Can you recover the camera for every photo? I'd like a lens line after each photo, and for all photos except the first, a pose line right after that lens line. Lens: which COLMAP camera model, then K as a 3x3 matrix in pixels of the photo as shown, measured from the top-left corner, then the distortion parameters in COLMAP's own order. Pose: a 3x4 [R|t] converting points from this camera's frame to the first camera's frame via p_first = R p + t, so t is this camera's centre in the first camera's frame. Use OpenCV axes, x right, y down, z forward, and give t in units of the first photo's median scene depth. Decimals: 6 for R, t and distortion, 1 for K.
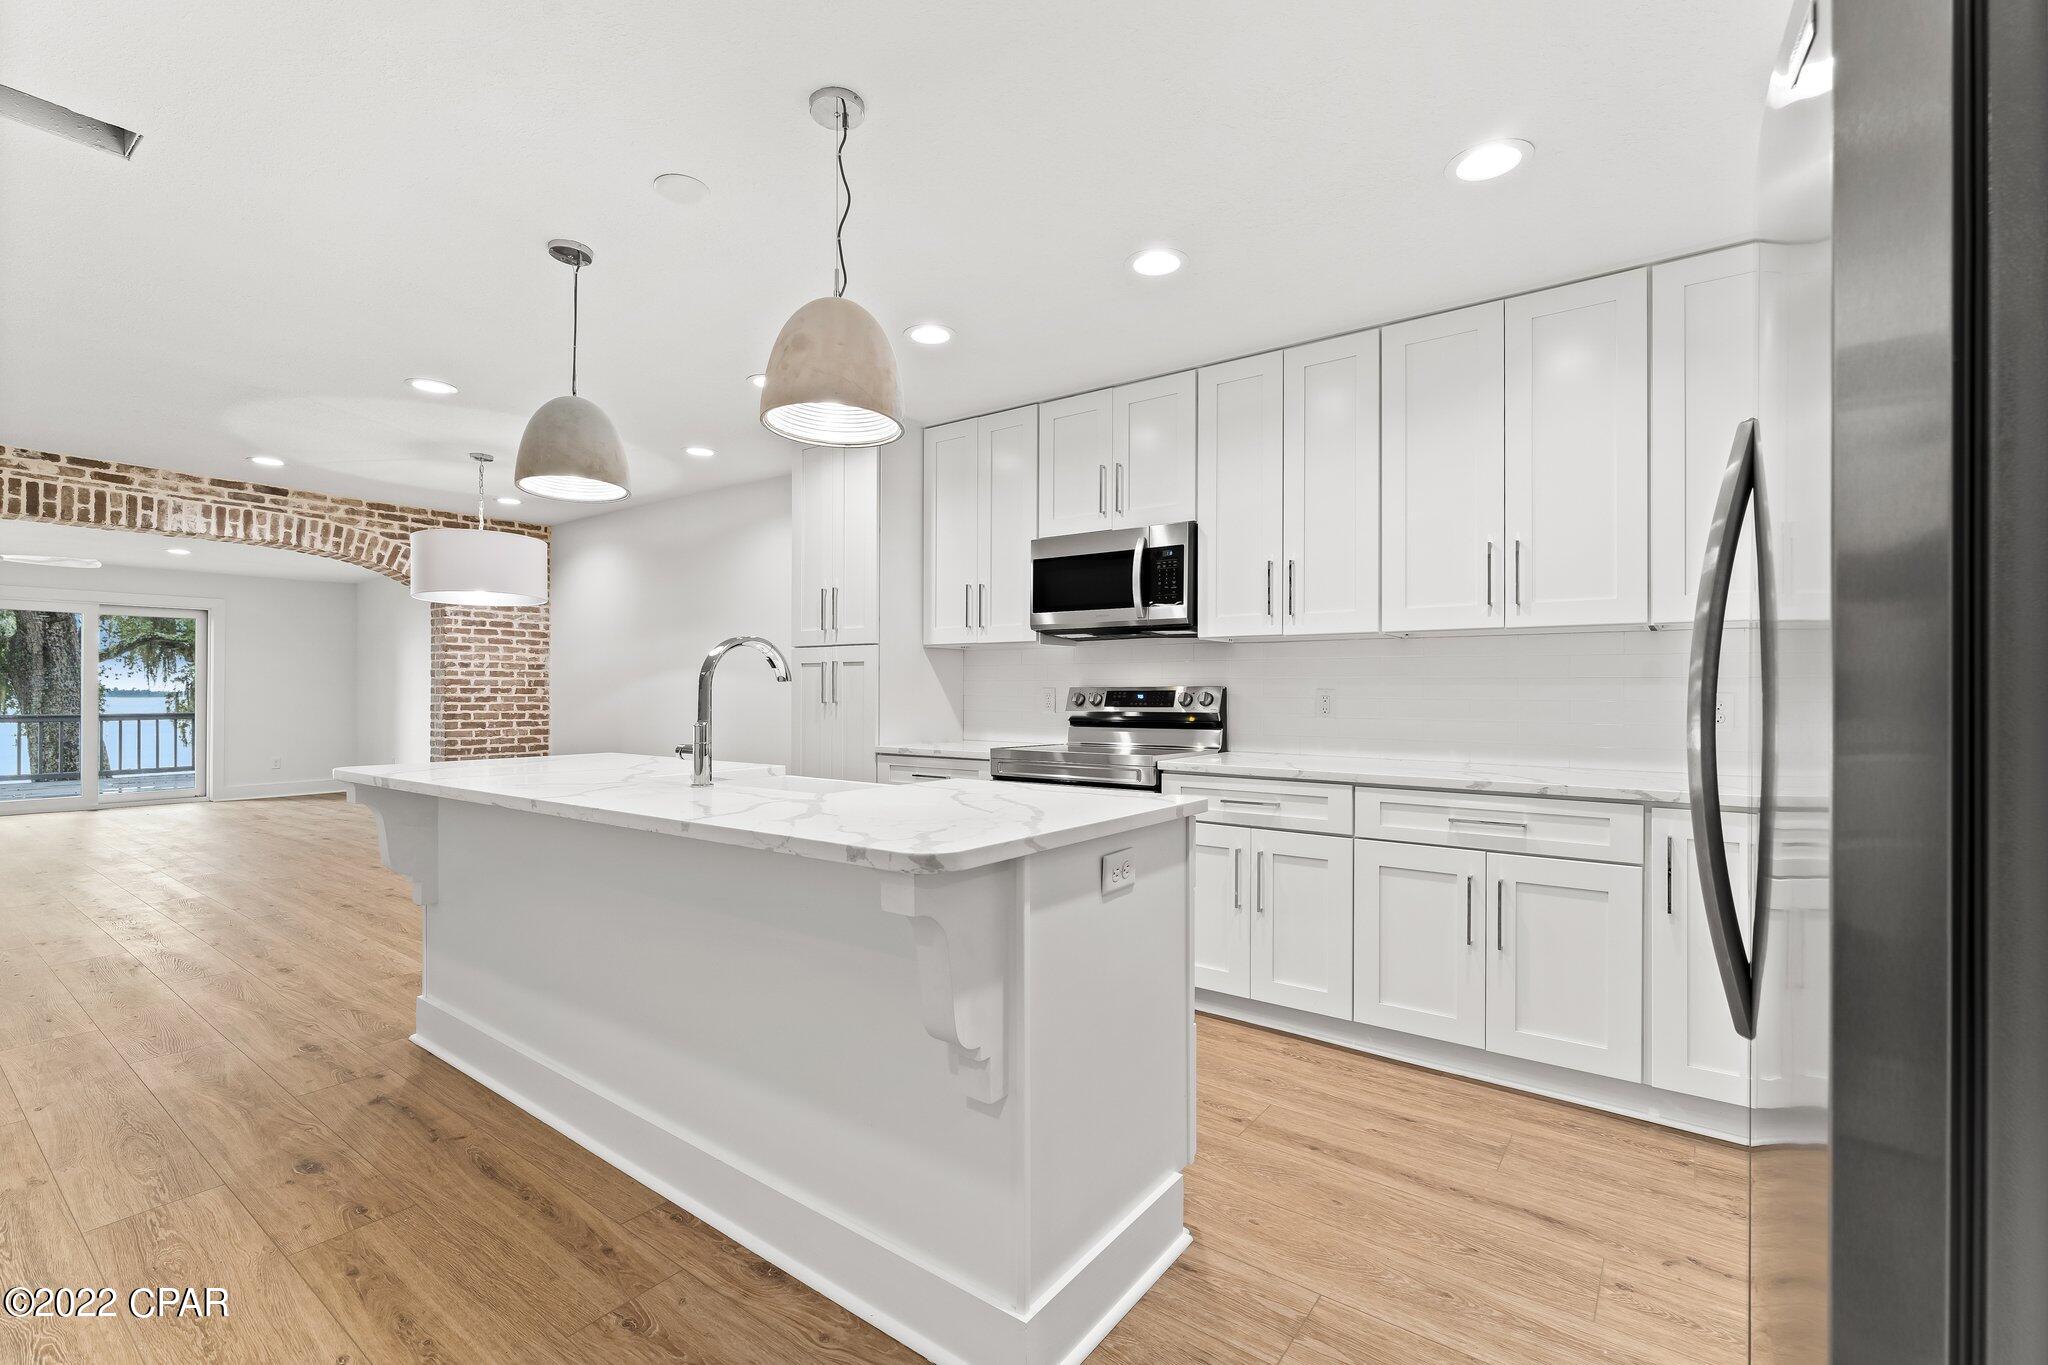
lens RADIAL K [[894.7, 0, 1016.0], [0, 894.7, 689.2], [0, 0, 1]] dist [-0.003973, -0.000433]
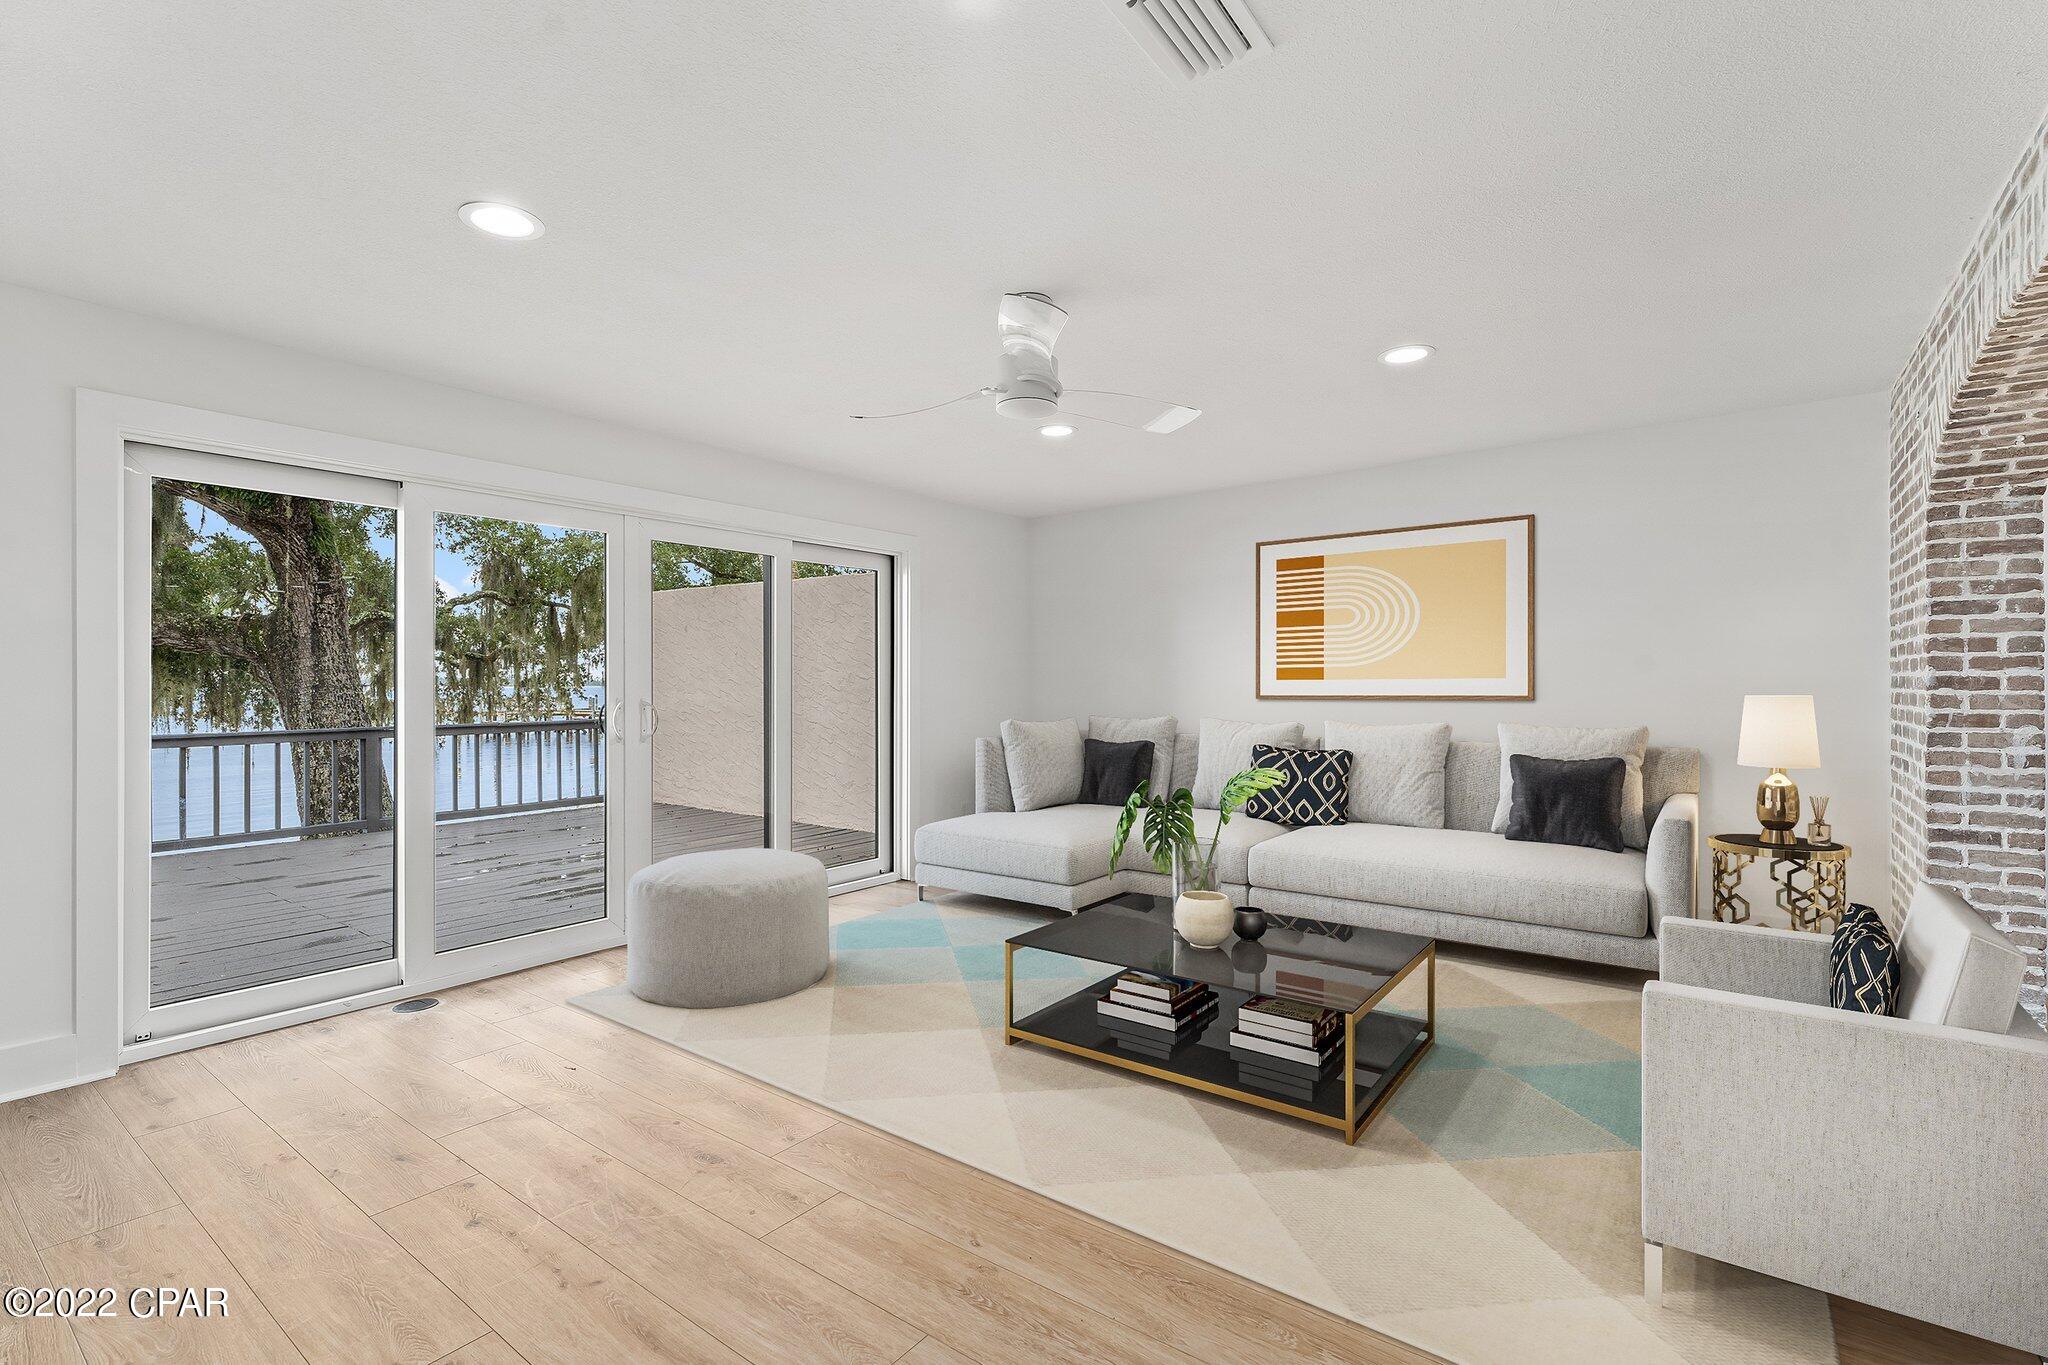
lens RADIAL K [[935.4, 0, 1034.5], [0, 935.4, 684.2], [0, 0, 1]] dist [0.000096, 0.000796]
pose [[0.999957, 0.000020, -0.009305, -1.405455], [0.000019, 0.999991, 0.004254, -0.011718], [0.009305, -0.004254, 0.999948, 0.664250]]
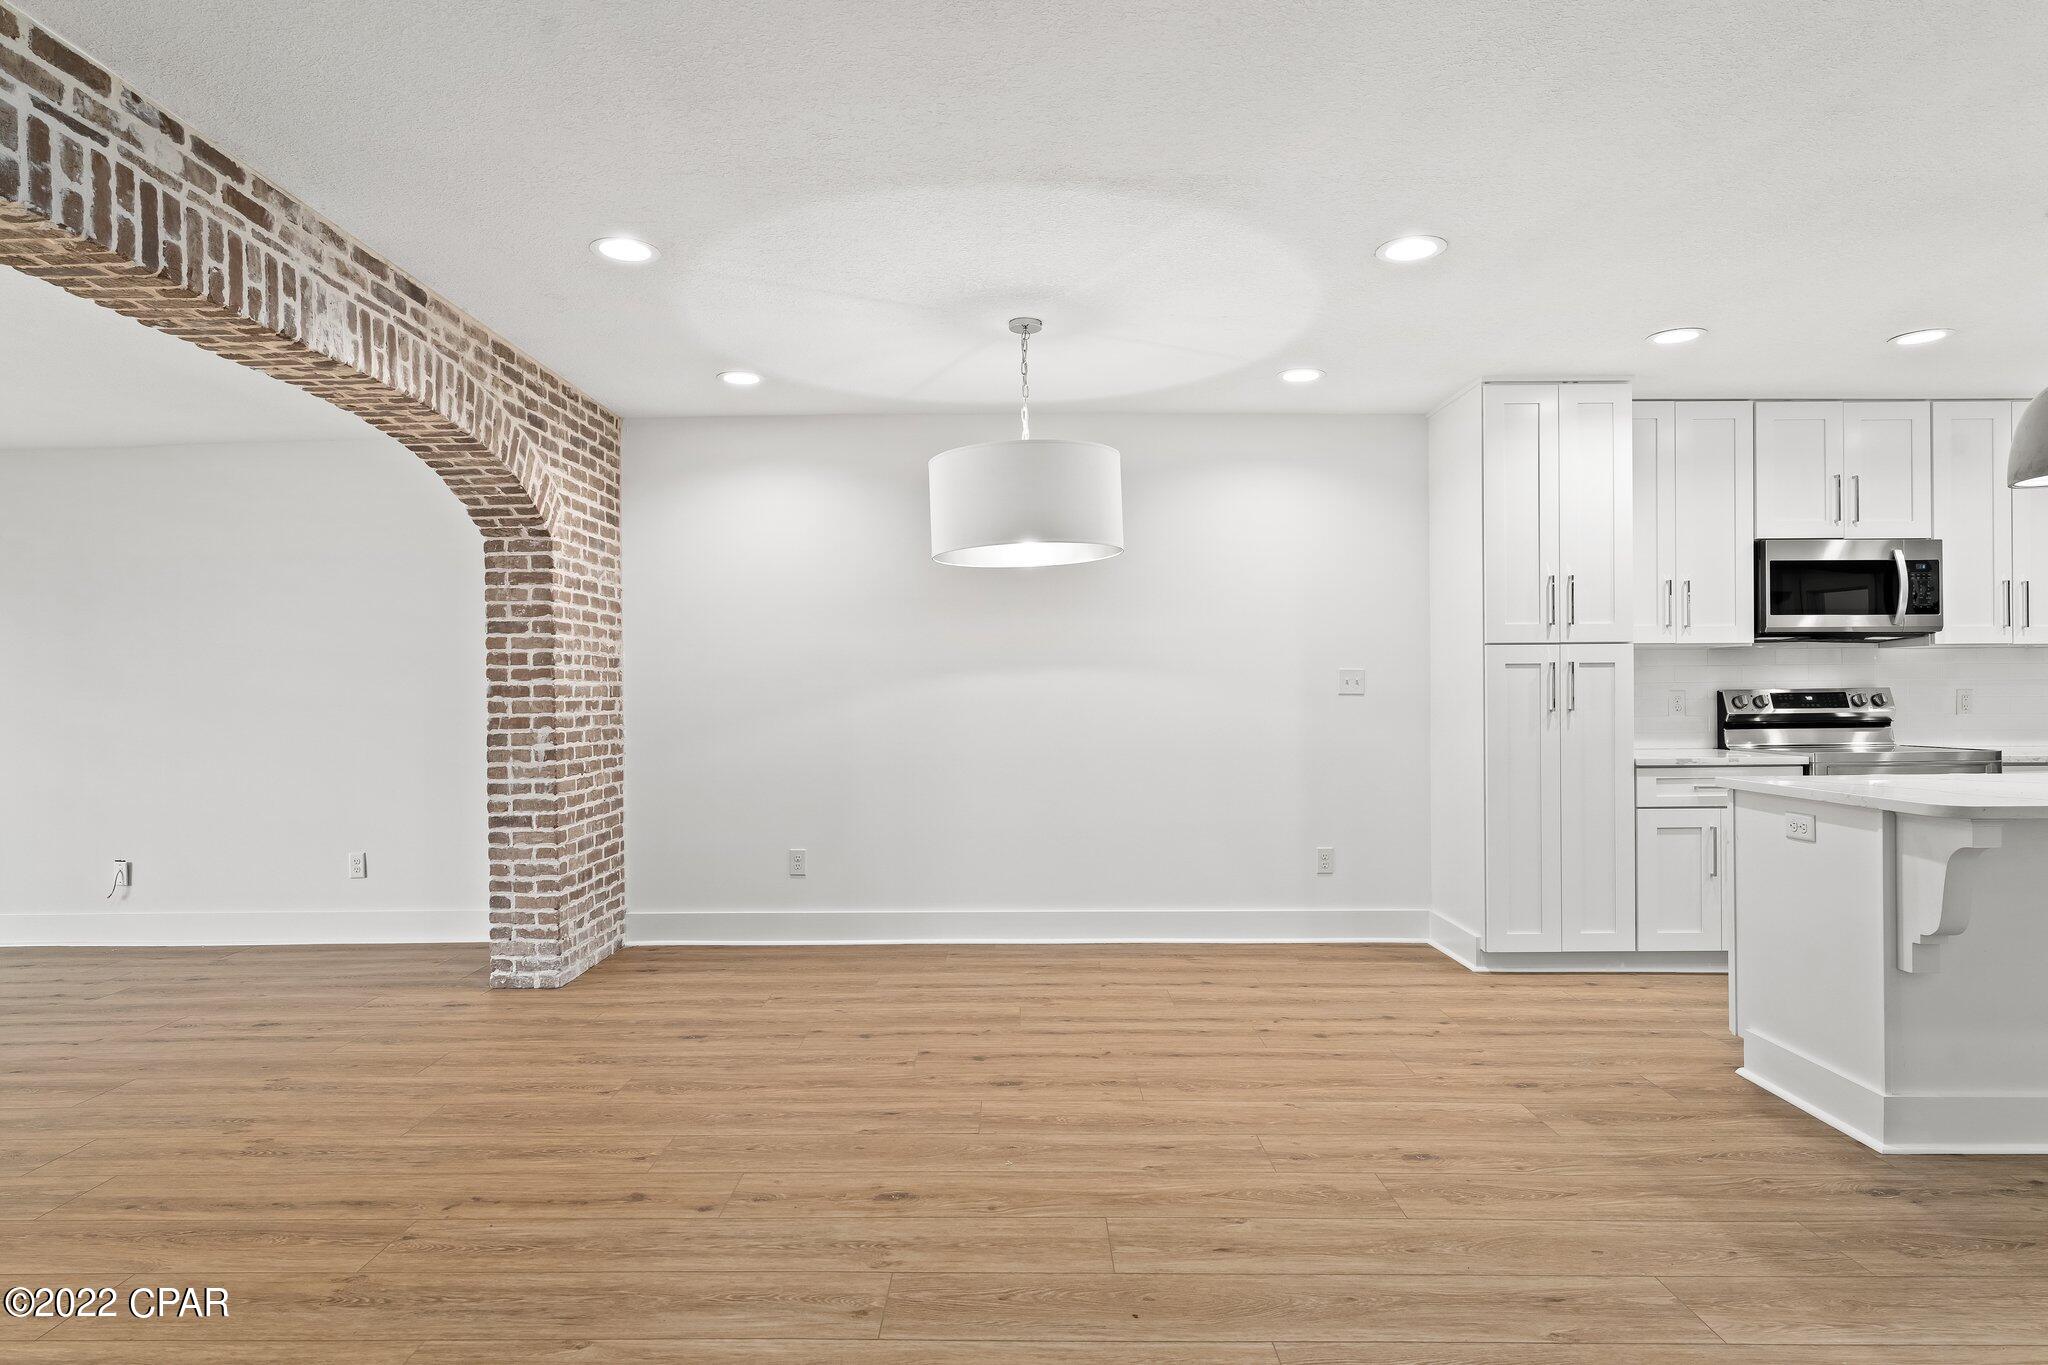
lens RADIAL K [[1138.0, 0, 1010.6], [0, 1138.0, 687.2], [0, 0, 1]] dist [-0.001248, -0.000799]
pose [[0.808270, -0.007961, 0.588758, -1.018917], [0.009243, 0.999957, 0.000832, -0.010297], [-0.588739, 0.004770, 0.808309, 0.354421]]
